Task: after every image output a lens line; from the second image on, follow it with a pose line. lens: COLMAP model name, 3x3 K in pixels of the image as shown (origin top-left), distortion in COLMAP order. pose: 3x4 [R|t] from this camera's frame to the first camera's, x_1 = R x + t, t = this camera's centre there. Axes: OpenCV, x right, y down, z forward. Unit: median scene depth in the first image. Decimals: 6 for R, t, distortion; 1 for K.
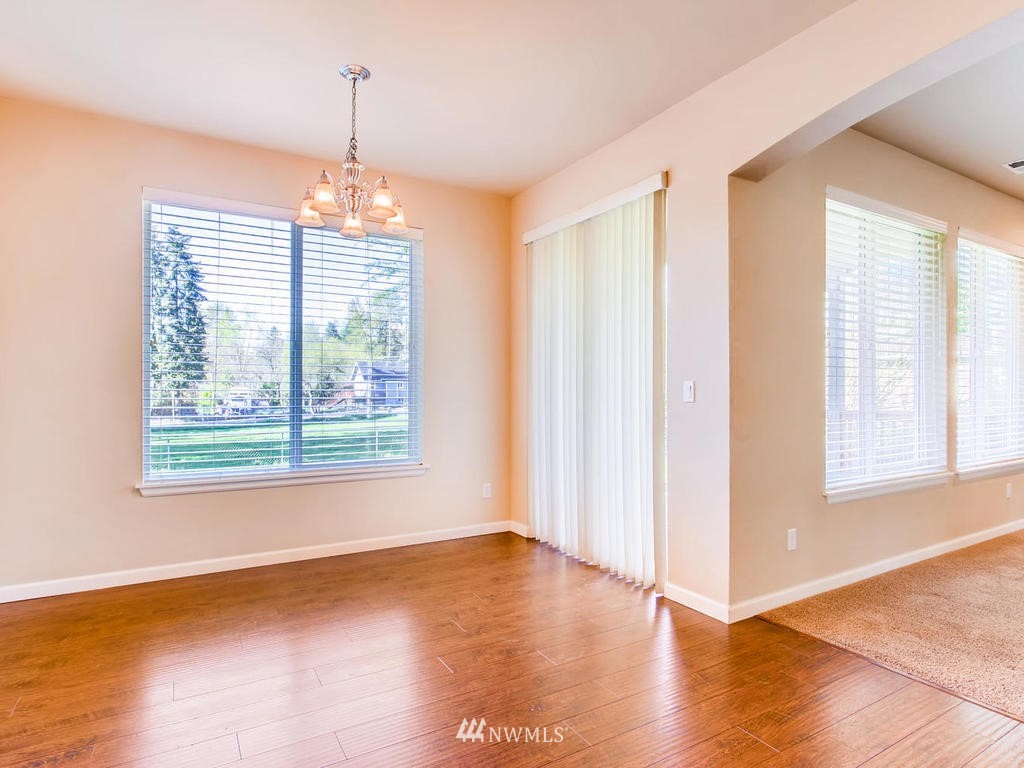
lens RADIAL K [[573.6, 0, 510.9], [0, 573.6, 395.1], [0, 0, 1]] dist [-0.013412, 0.003777]
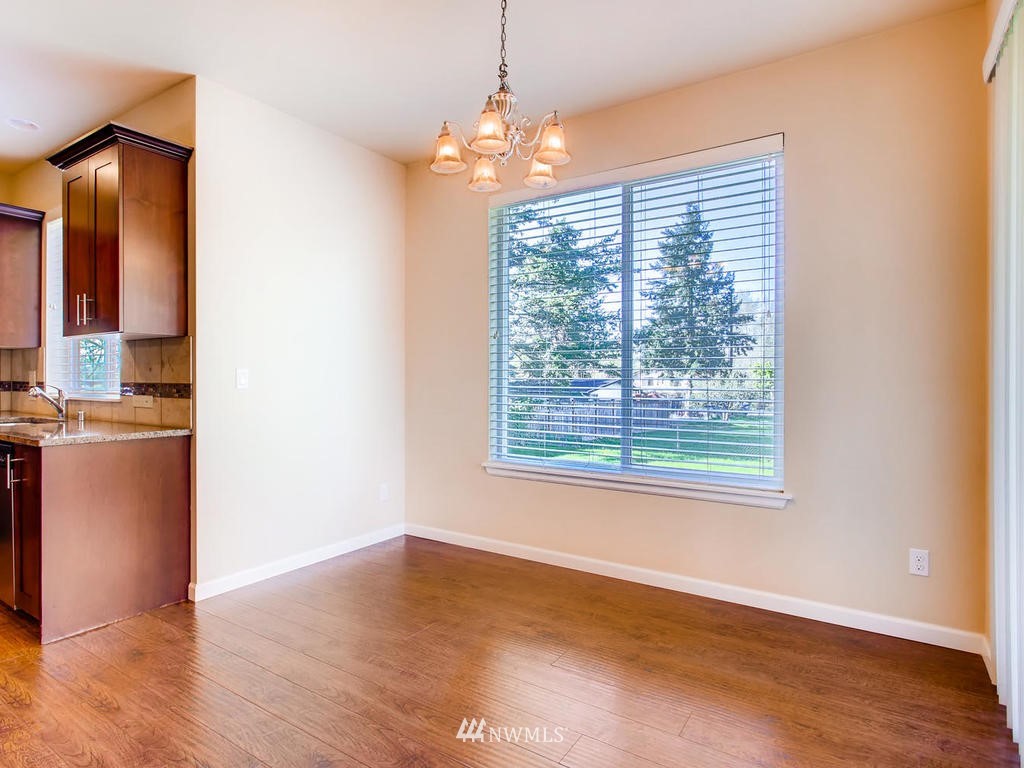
lens RADIAL K [[573.6, 0, 514.9], [0, 573.6, 384.0], [0, 0, 1]] dist [-0.013412, 0.003777]
pose [[0.416922, 0.004562, -0.908931, 0.388076], [-0.007783, 0.999969, 0.001449, -0.000477], [0.908909, 0.006470, 0.416945, 0.570411]]
